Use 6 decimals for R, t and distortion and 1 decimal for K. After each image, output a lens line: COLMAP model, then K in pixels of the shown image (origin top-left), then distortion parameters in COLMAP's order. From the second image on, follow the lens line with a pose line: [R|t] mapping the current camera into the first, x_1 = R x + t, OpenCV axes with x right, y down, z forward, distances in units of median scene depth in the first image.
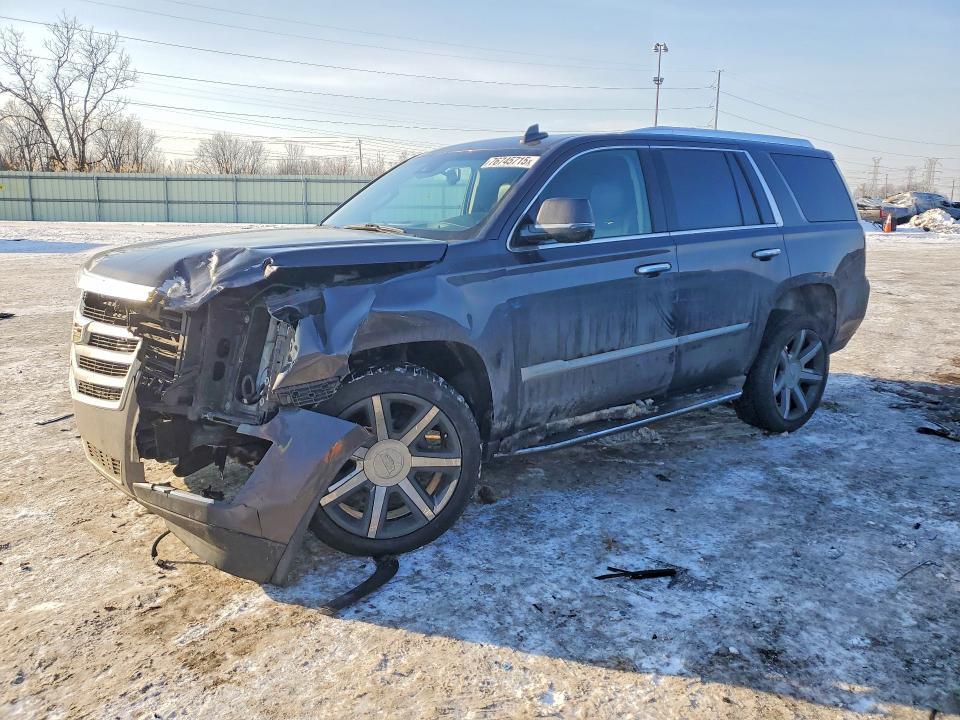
lens RADIAL K [[750.7, 0, 472.9], [0, 750.7, 358.7], [0, 0, 1]] dist [0.041025, 0.003416]
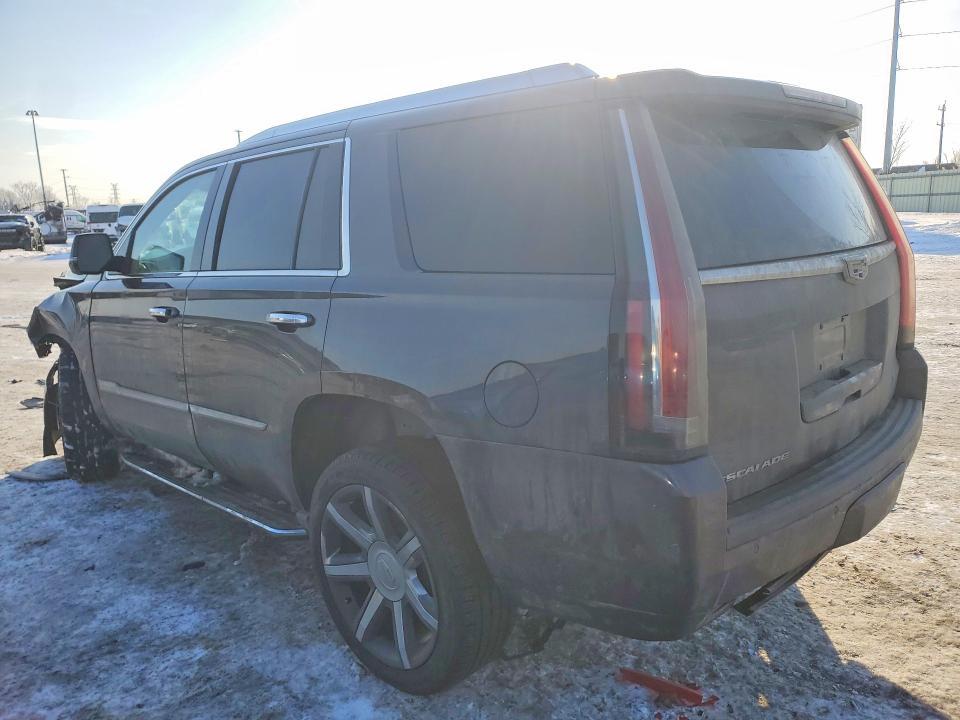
lens RADIAL K [[750.7, 0, 478.9], [0, 750.7, 361.2], [0, 0, 1]] dist [0.041025, 0.003416]
pose [[0.118768, 0.177920, -0.976851, 1.060464], [-0.151615, 0.975527, 0.159245, -0.241374], [0.981278, 0.129192, 0.142837, 1.157008]]
